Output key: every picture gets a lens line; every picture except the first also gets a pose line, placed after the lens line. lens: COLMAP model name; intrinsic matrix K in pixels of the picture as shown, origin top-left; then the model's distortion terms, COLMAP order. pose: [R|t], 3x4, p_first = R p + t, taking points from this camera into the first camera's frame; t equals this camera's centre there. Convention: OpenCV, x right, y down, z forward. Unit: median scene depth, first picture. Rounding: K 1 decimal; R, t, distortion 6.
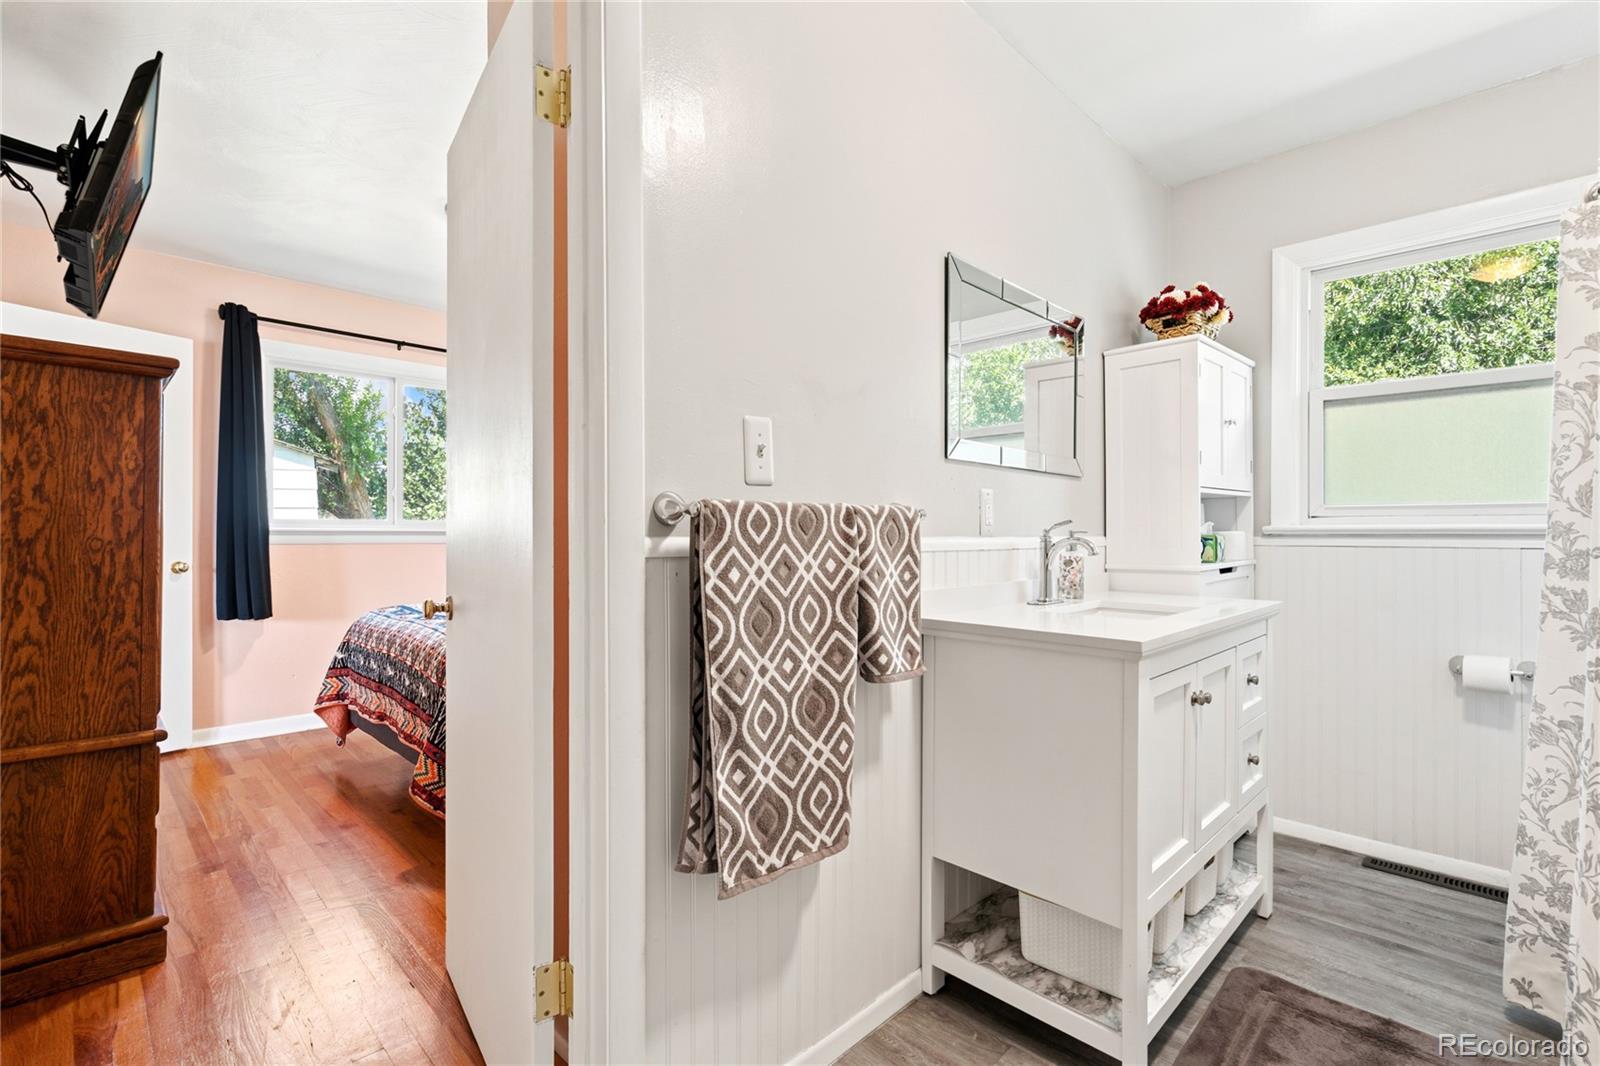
lens RADIAL K [[738.7, 0, 800.2], [0, 738.7, 537.2], [0, 0, 1]] dist [0.000367, 0.001845]
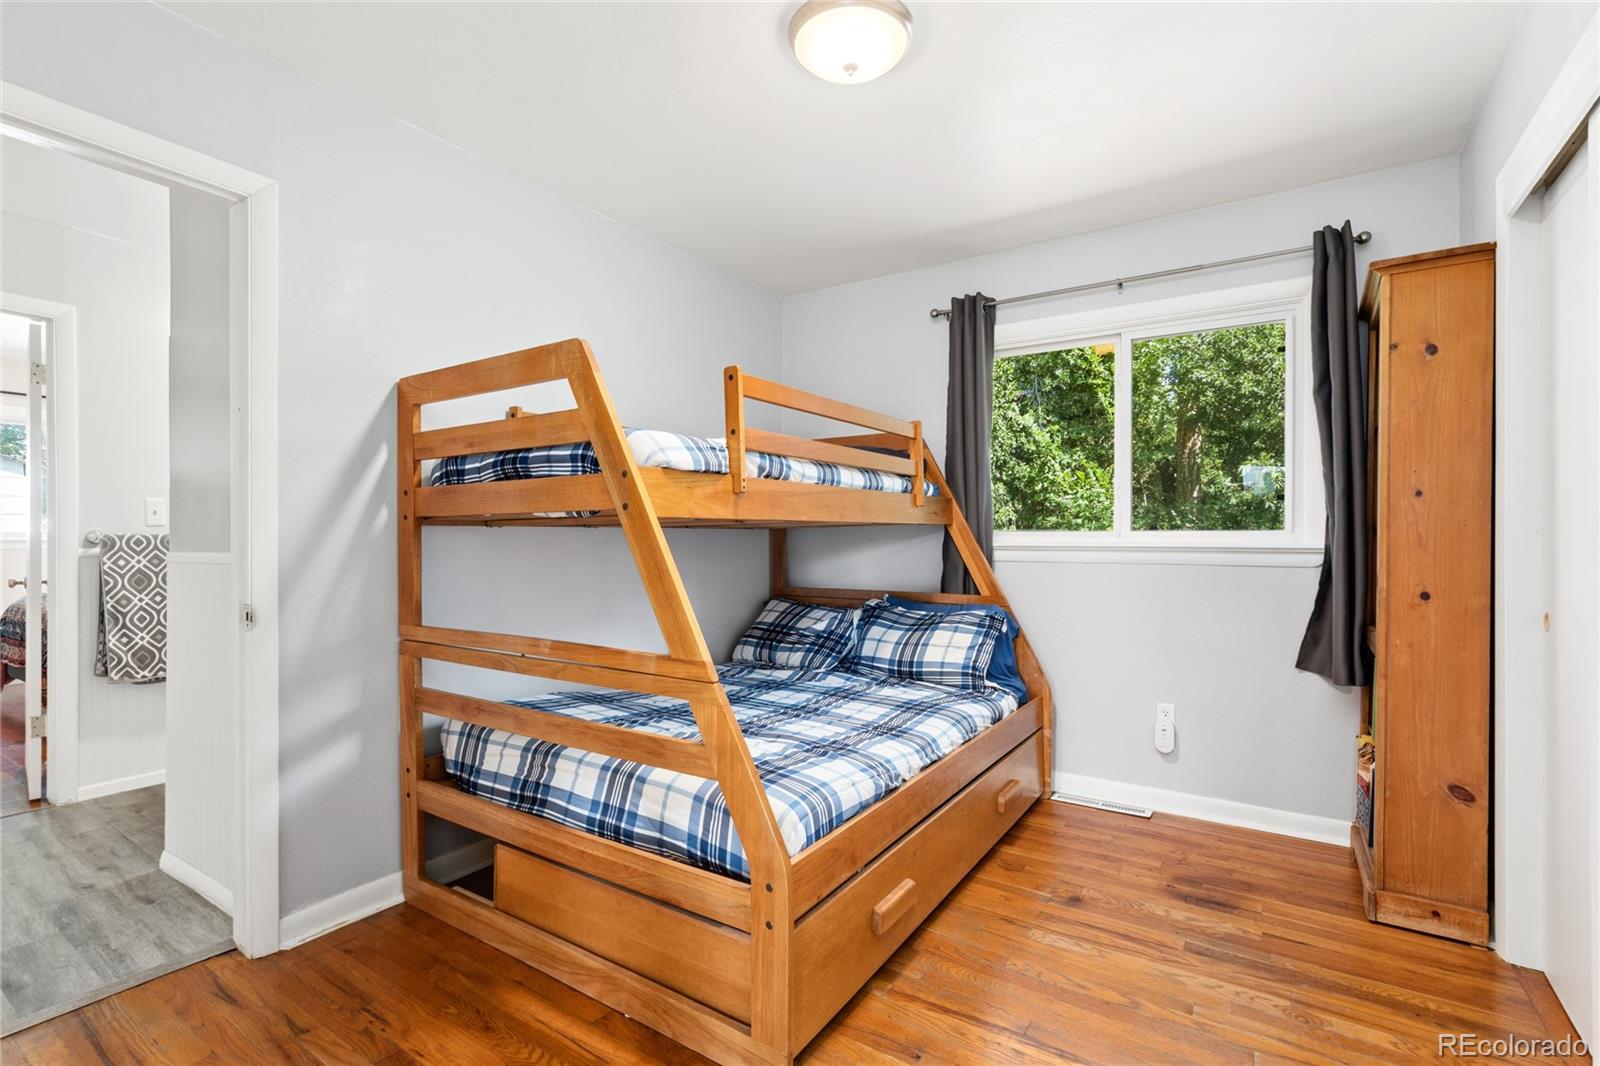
lens RADIAL K [[738.7, 0, 801.0], [0, 738.7, 530.3], [0, 0, 1]] dist [0.000367, 0.001845]
pose [[0.978766, 0.002096, 0.204969, 1.730346], [0.000540, 0.999918, -0.012804, -0.028556], [-0.204979, 0.012643, 0.978685, -2.068577]]
